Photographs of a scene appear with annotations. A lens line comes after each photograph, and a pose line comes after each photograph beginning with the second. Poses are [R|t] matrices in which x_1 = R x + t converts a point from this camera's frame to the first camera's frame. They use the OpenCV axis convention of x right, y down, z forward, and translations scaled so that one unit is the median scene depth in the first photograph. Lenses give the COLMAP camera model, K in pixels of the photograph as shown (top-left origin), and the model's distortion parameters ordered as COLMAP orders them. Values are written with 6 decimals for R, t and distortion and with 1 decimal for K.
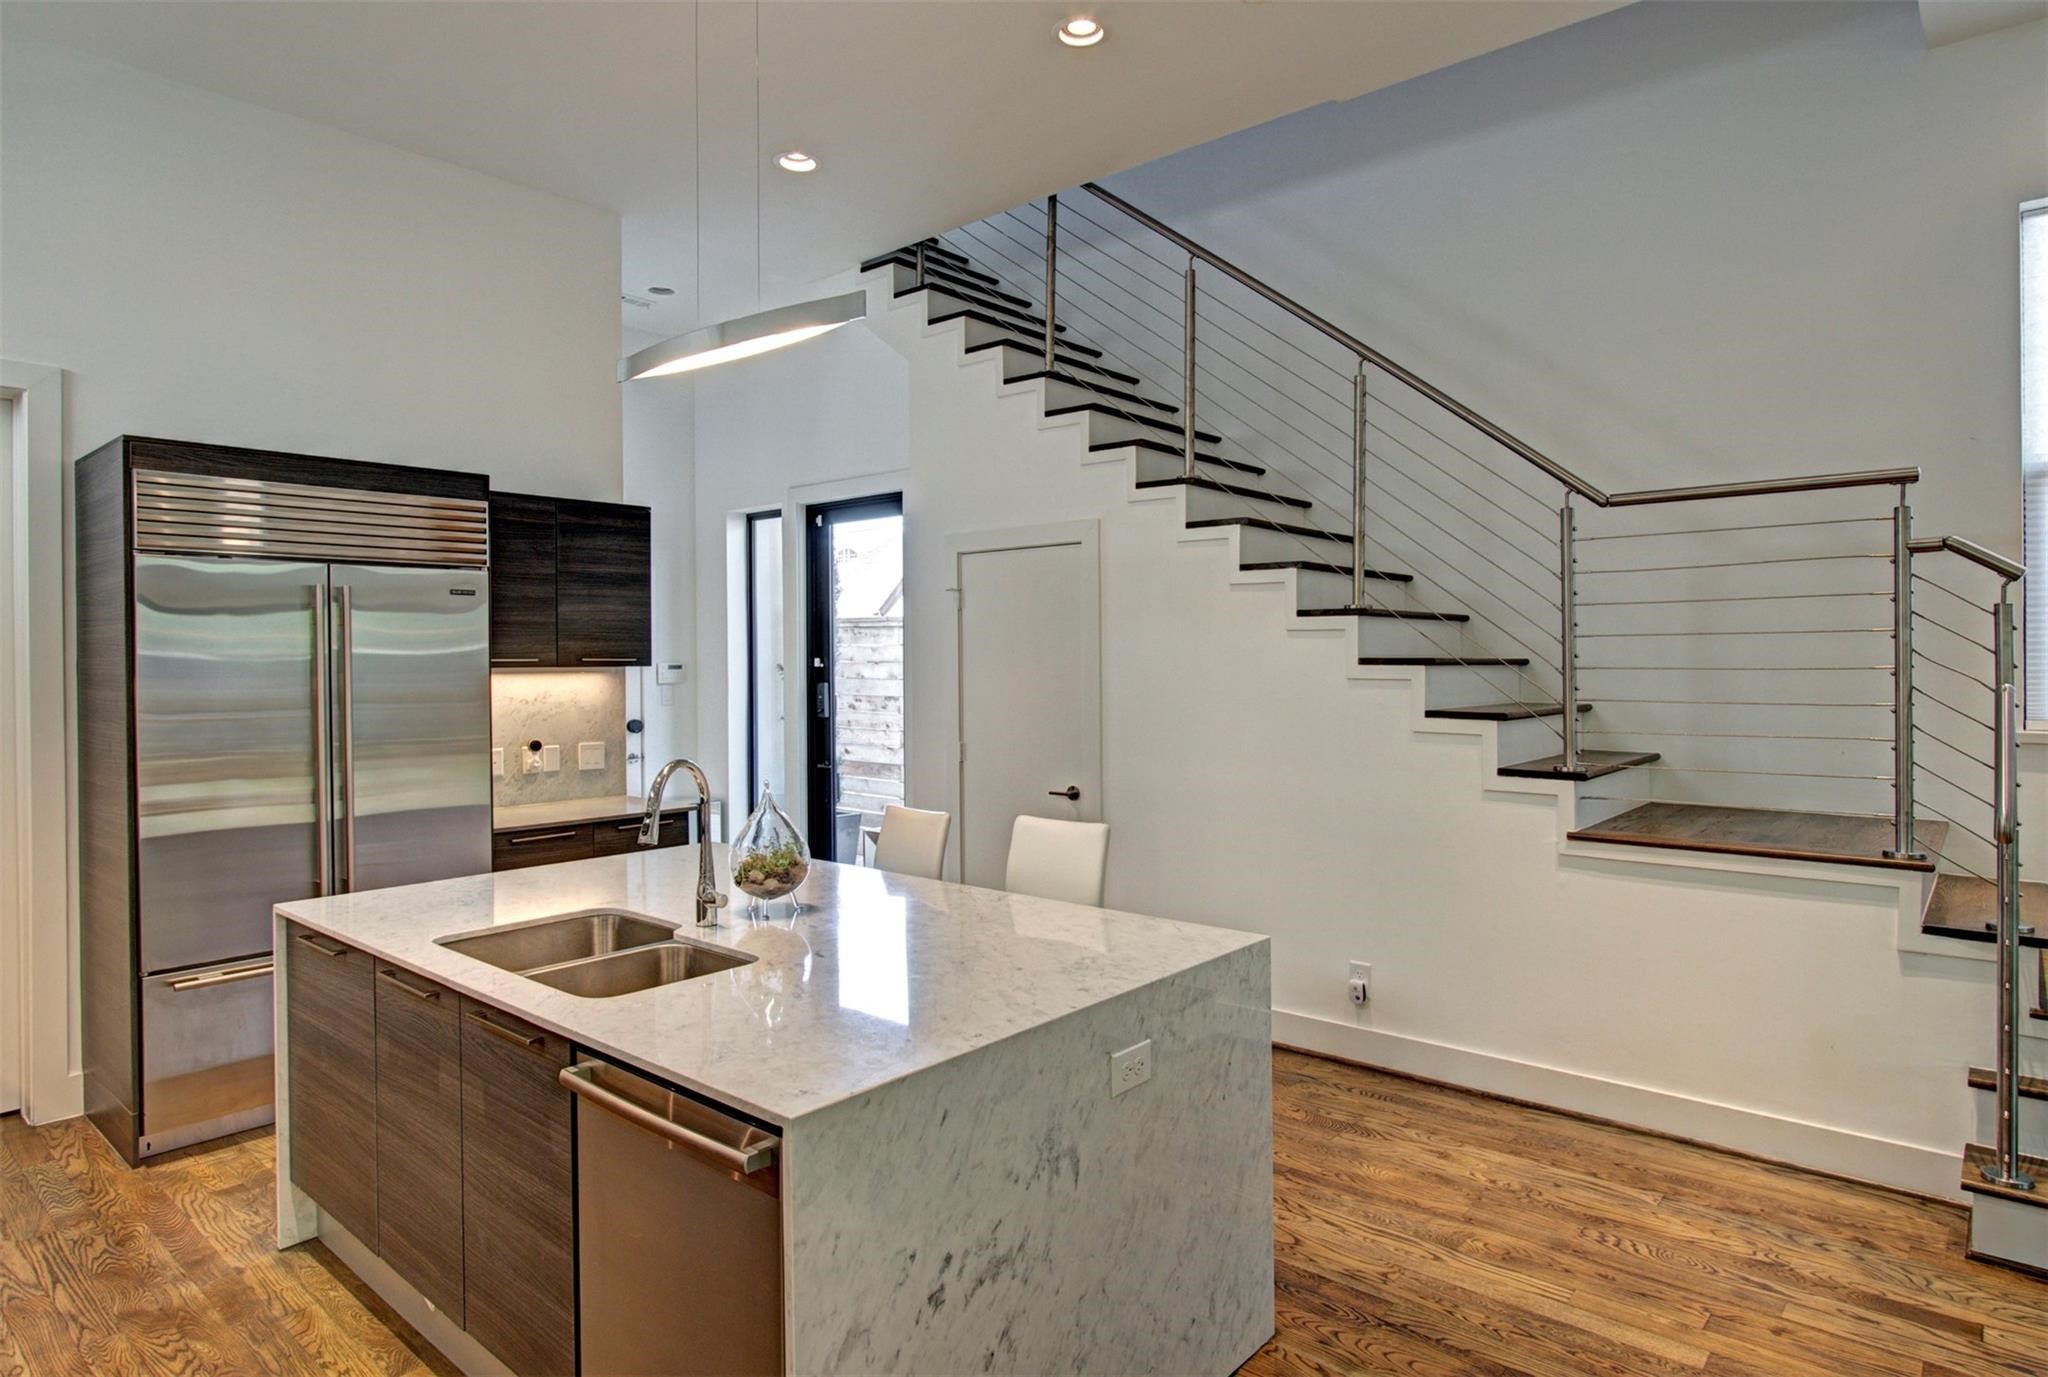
lens RADIAL K [[1157.9, 0, 1019.4], [0, 1157.9, 660.6], [0, 0, 1]] dist [-0.015105, 0.000187]
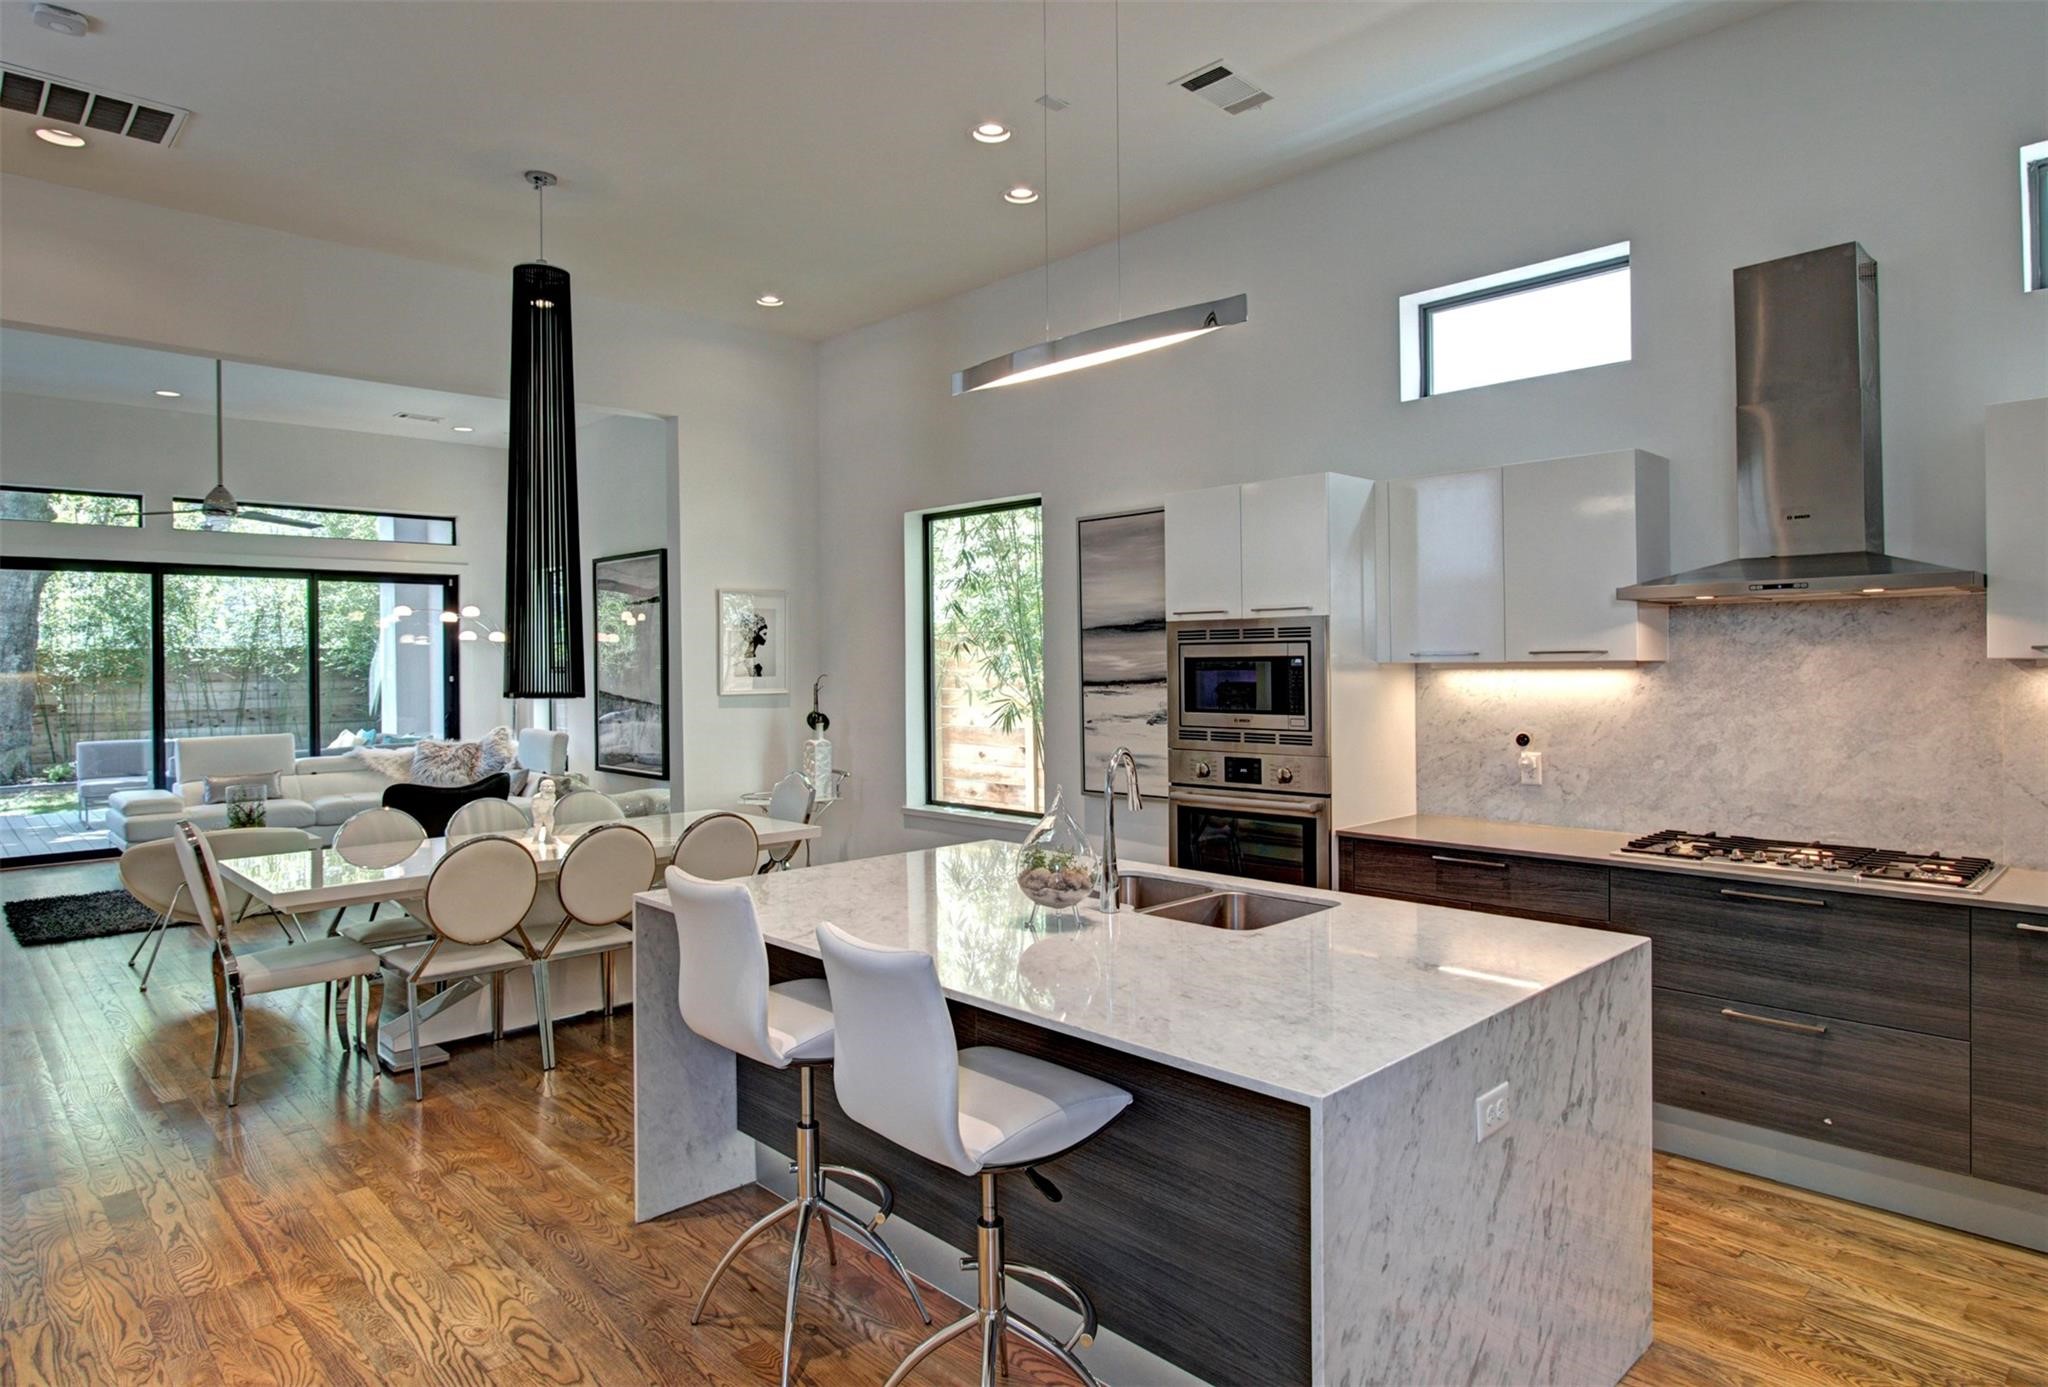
lens RADIAL K [[1171.1, 0, 989.0], [0, 1171.1, 661.4], [0, 0, 1]] dist [-0.001128, -0.001505]
pose [[-0.994805, 0.017451, 0.100287, -0.177257], [0.017817, 0.999837, 0.002751, -0.002929], [-0.100223, 0.004523, -0.994955, 1.347499]]
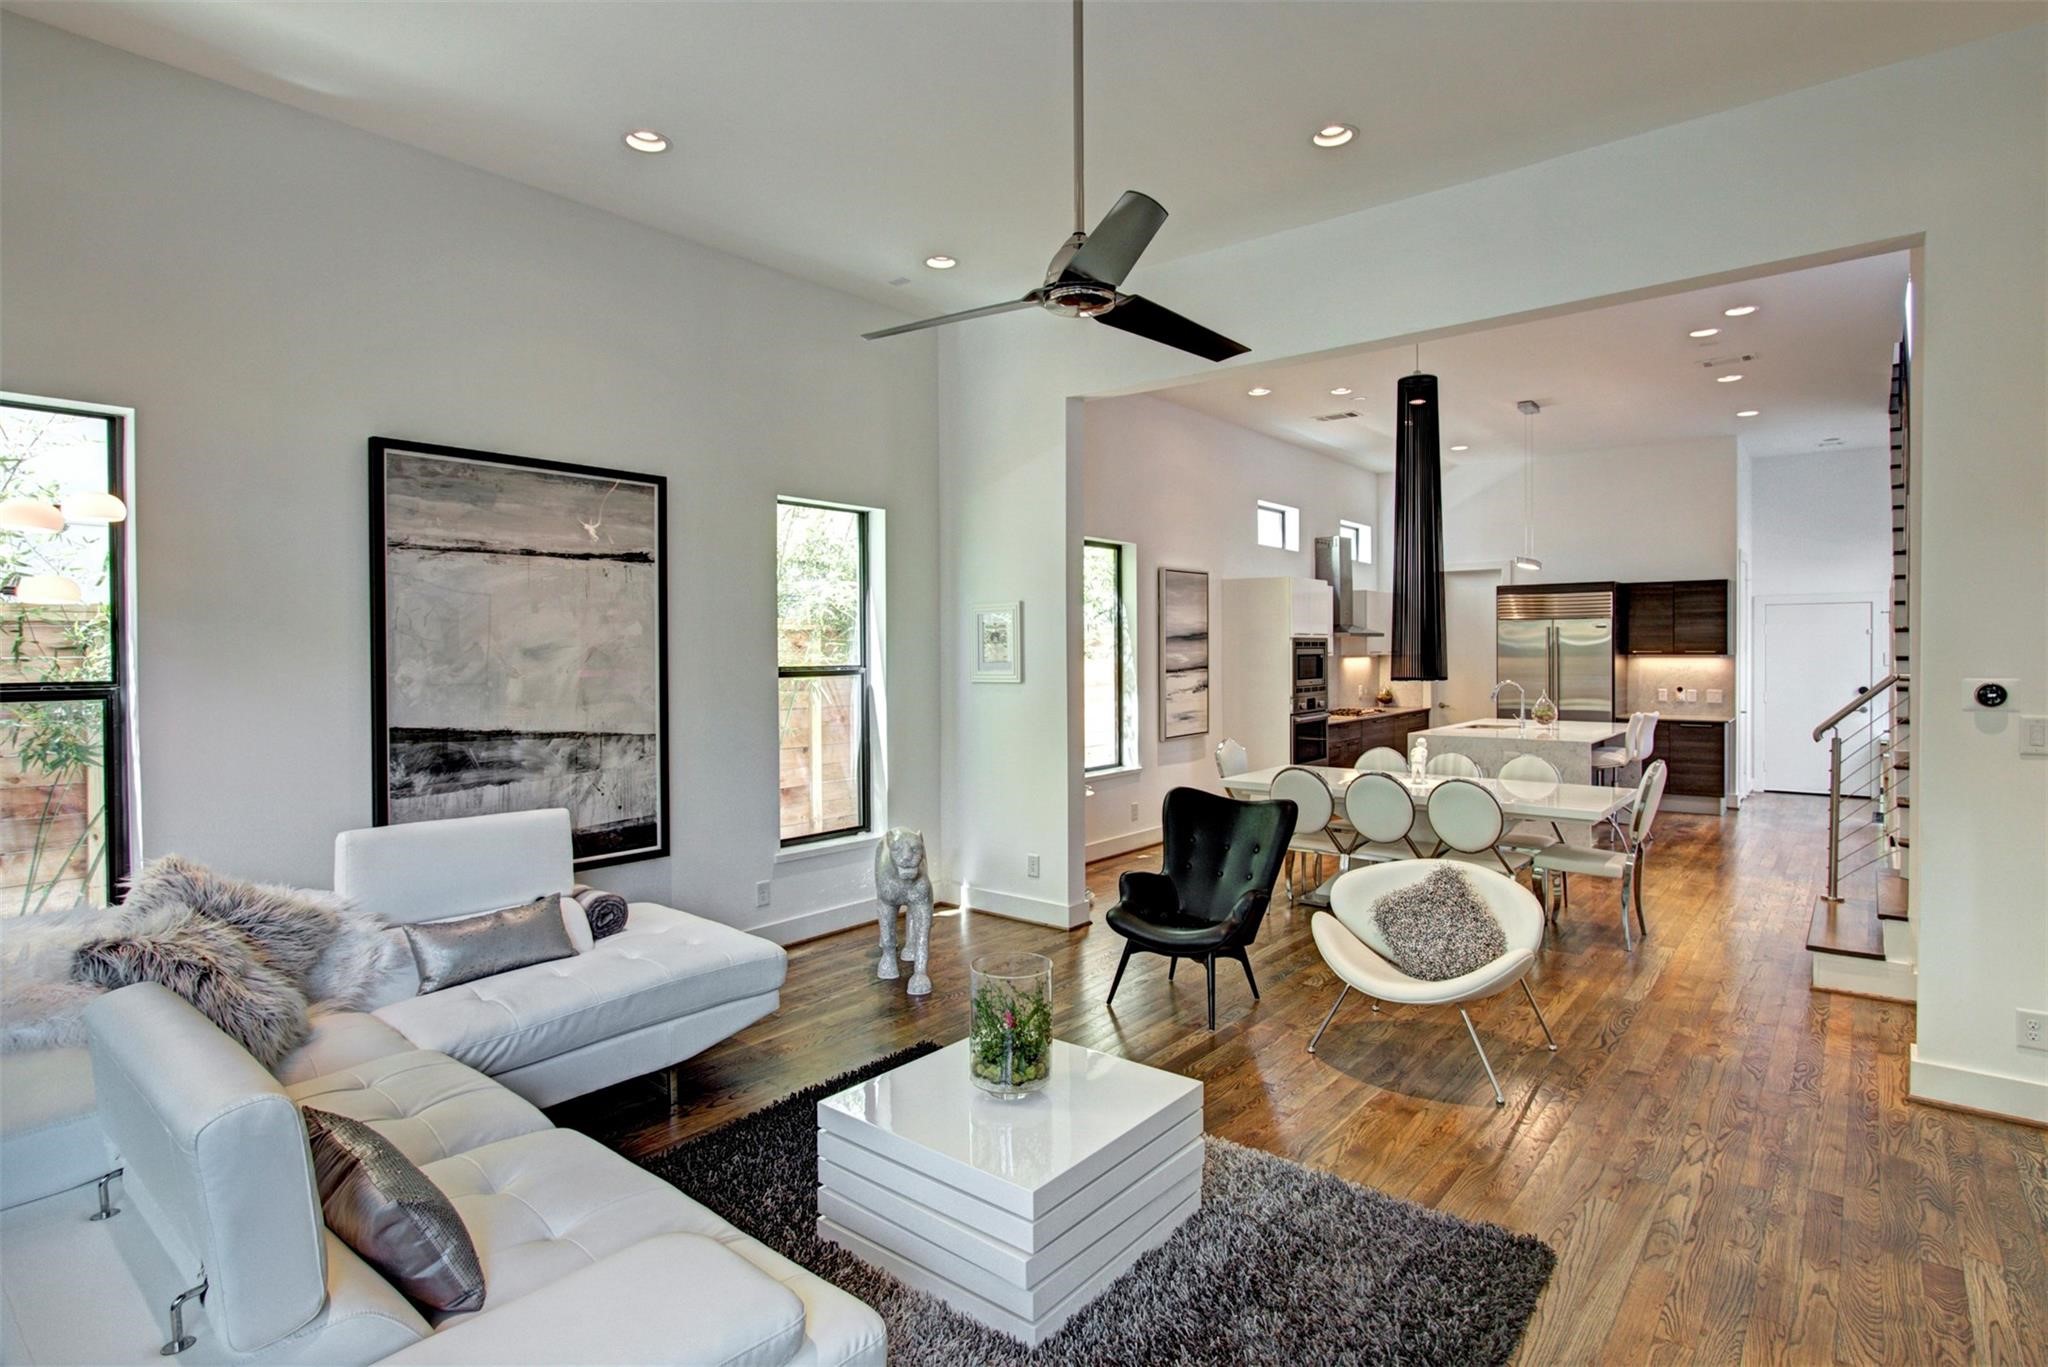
lens RADIAL K [[1063.3, 0, 1023.8], [0, 1063.3, 671.4], [0, 0, 1]] dist [-0.025838, -0.000249]
pose [[0.037366, 0.029058, -0.998879, 1.910927], [0.003480, 0.999567, 0.029208, -0.031259], [0.999296, -0.004567, 0.037249, -0.436827]]
